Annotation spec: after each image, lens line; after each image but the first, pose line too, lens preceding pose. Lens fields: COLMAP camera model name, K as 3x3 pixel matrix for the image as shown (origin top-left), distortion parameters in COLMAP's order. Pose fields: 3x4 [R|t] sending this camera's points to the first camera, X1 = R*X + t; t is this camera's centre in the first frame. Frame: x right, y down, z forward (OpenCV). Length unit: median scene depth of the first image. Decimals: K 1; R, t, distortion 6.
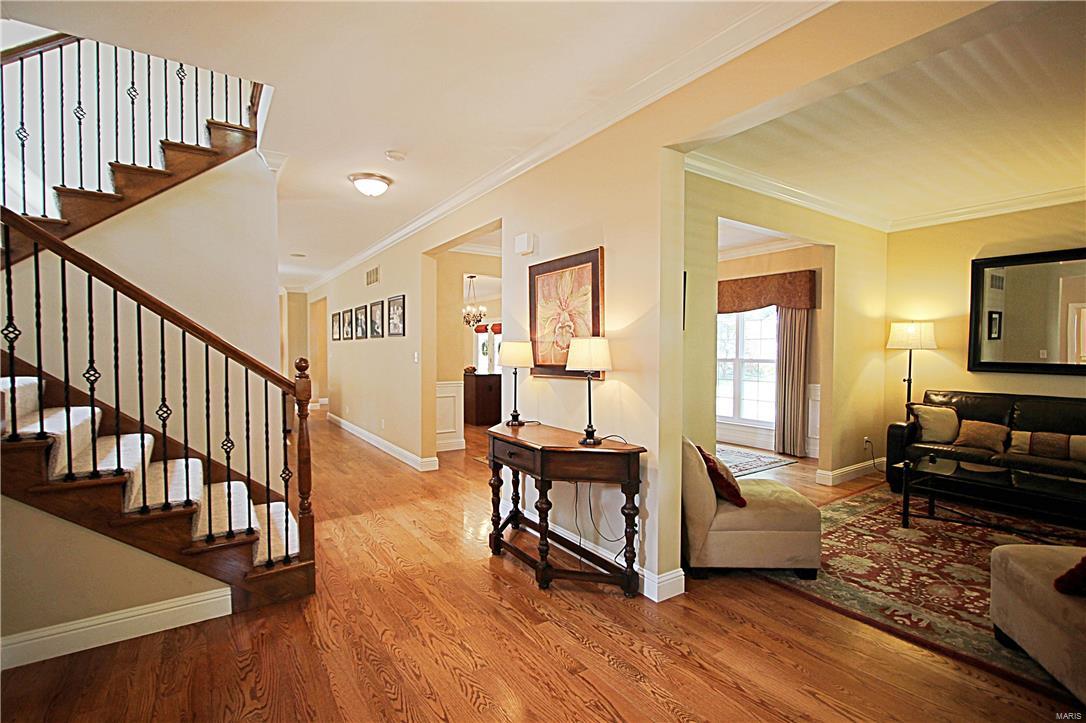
lens RADIAL K [[510.9, 0, 559.8], [0, 510.9, 361.9], [0, 0, 1]] dist [-0.014445, 0.001445]
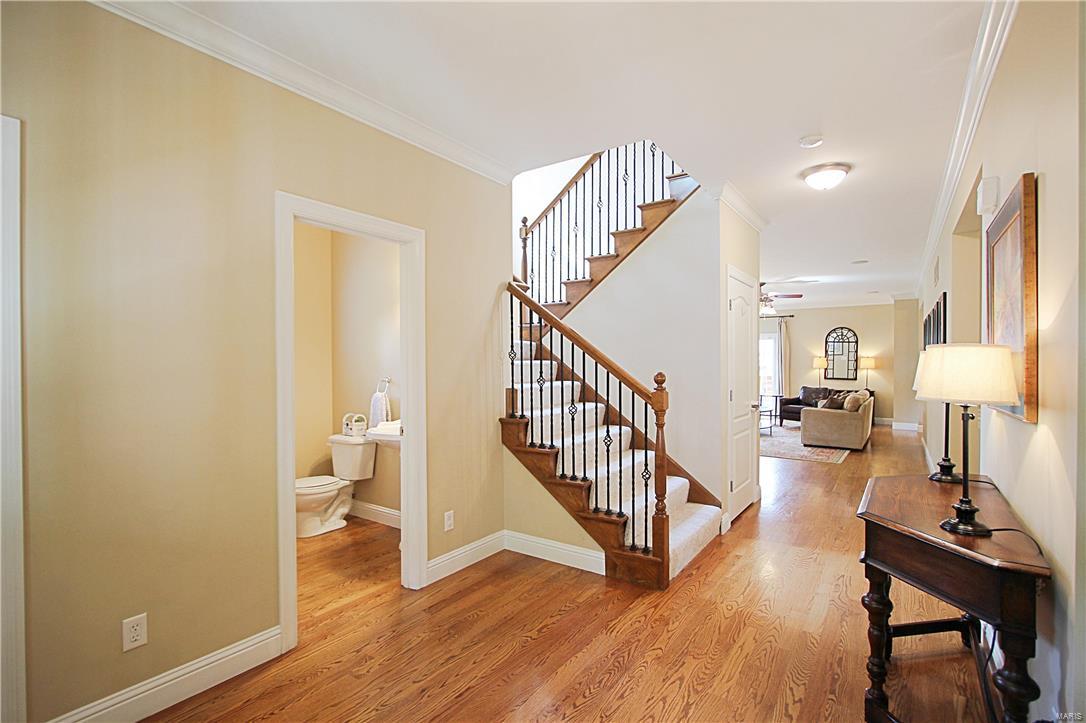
lens RADIAL K [[510.9, 0, 537.2], [0, 510.9, 364.4], [0, 0, 1]] dist [-0.014445, 0.001445]
pose [[0.332610, 0.001753, -0.943063, 0.452510], [-0.021047, 0.999763, -0.005565, -0.013346], [0.942829, 0.021700, 0.332568, 0.382882]]
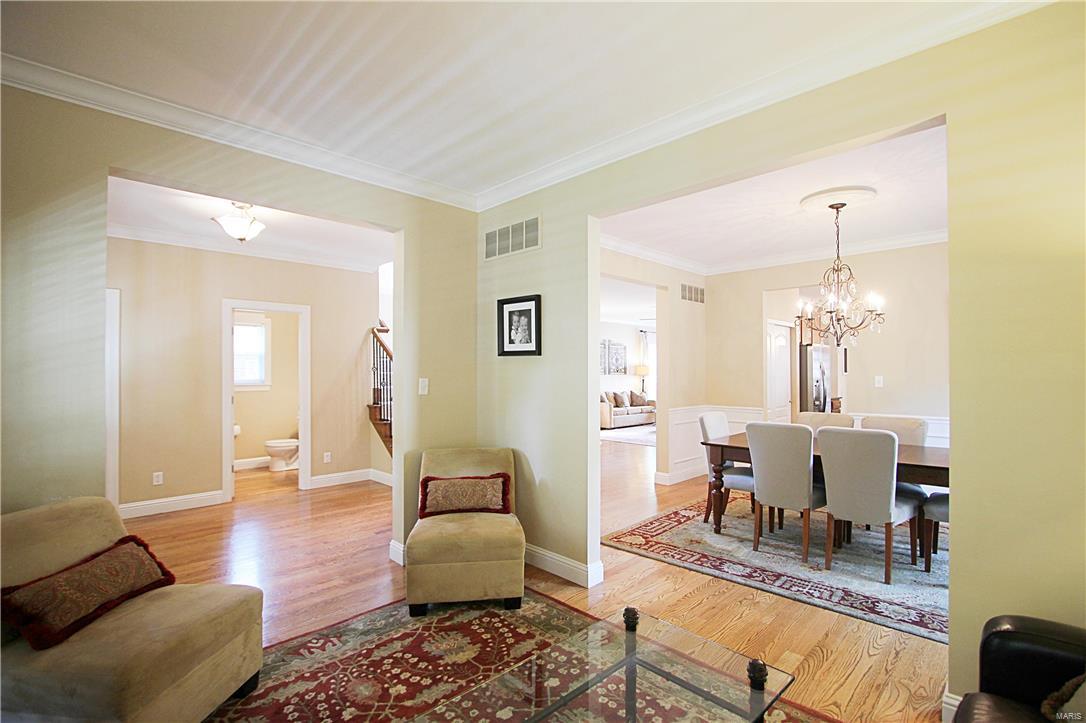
lens RADIAL K [[510.9, 0, 544.3], [0, 510.9, 363.2], [0, 0, 1]] dist [-0.014445, 0.001445]
pose [[0.157970, -0.021598, -0.987208, 1.609251], [-0.030899, 0.999163, -0.026804, -0.029439], [0.986960, 0.034738, 0.157170, 1.163113]]
